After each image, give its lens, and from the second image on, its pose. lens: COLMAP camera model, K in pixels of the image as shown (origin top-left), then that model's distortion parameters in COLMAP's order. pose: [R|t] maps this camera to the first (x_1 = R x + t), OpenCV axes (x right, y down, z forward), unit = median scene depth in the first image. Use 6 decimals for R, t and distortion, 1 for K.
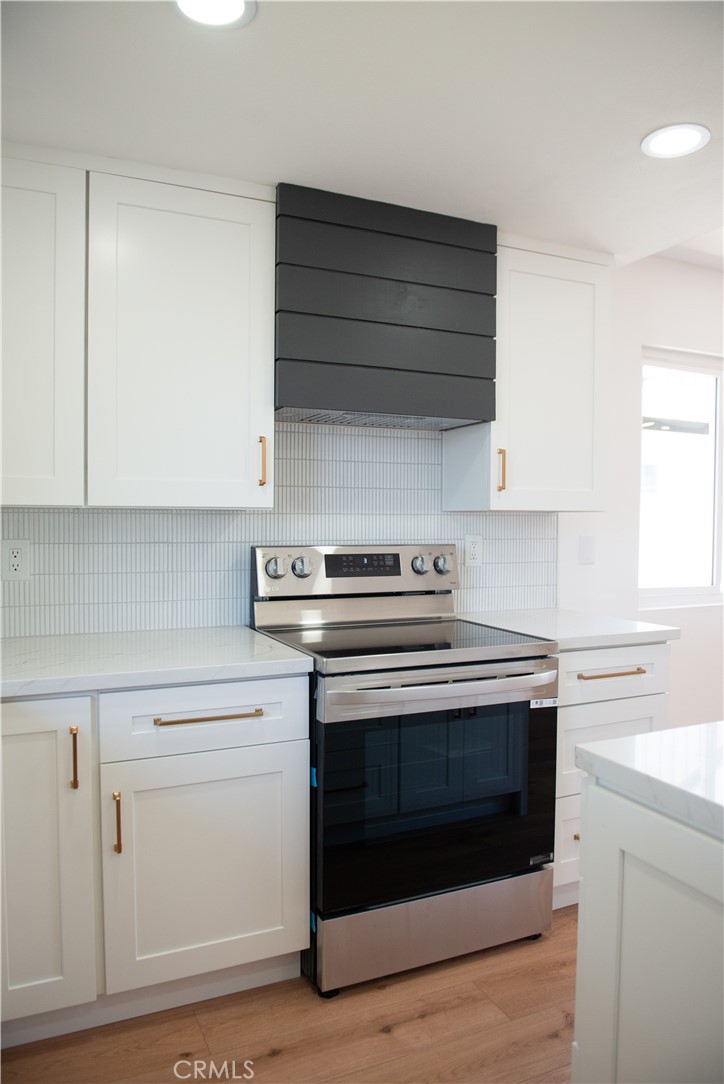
lens RADIAL K [[781.6, 0, 362.0], [0, 781.6, 542.0], [0, 0, 1]] dist [-0.003244, -0.002183]
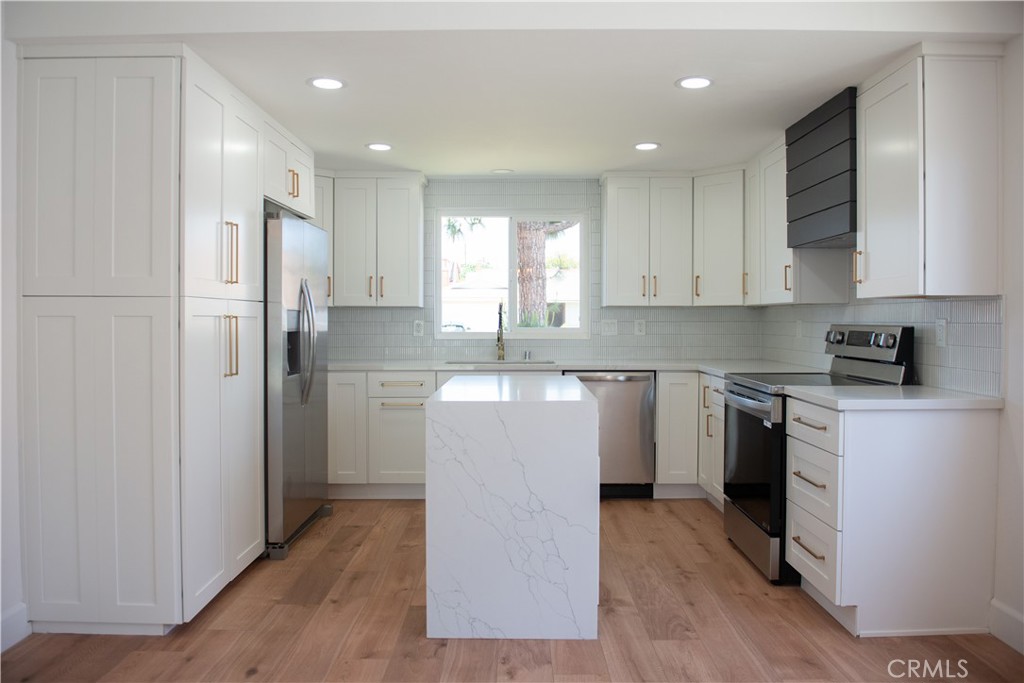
lens RADIAL K [[738.3, 0, 512.0], [0, 738.3, 341.5], [0, 0, 1]] dist [-0.003244, -0.002183]
pose [[-0.424517, 0.029575, -0.904937, 1.895805], [-0.023002, 0.998792, 0.043433, -0.012502], [0.905128, 0.039254, -0.423323, 1.246038]]
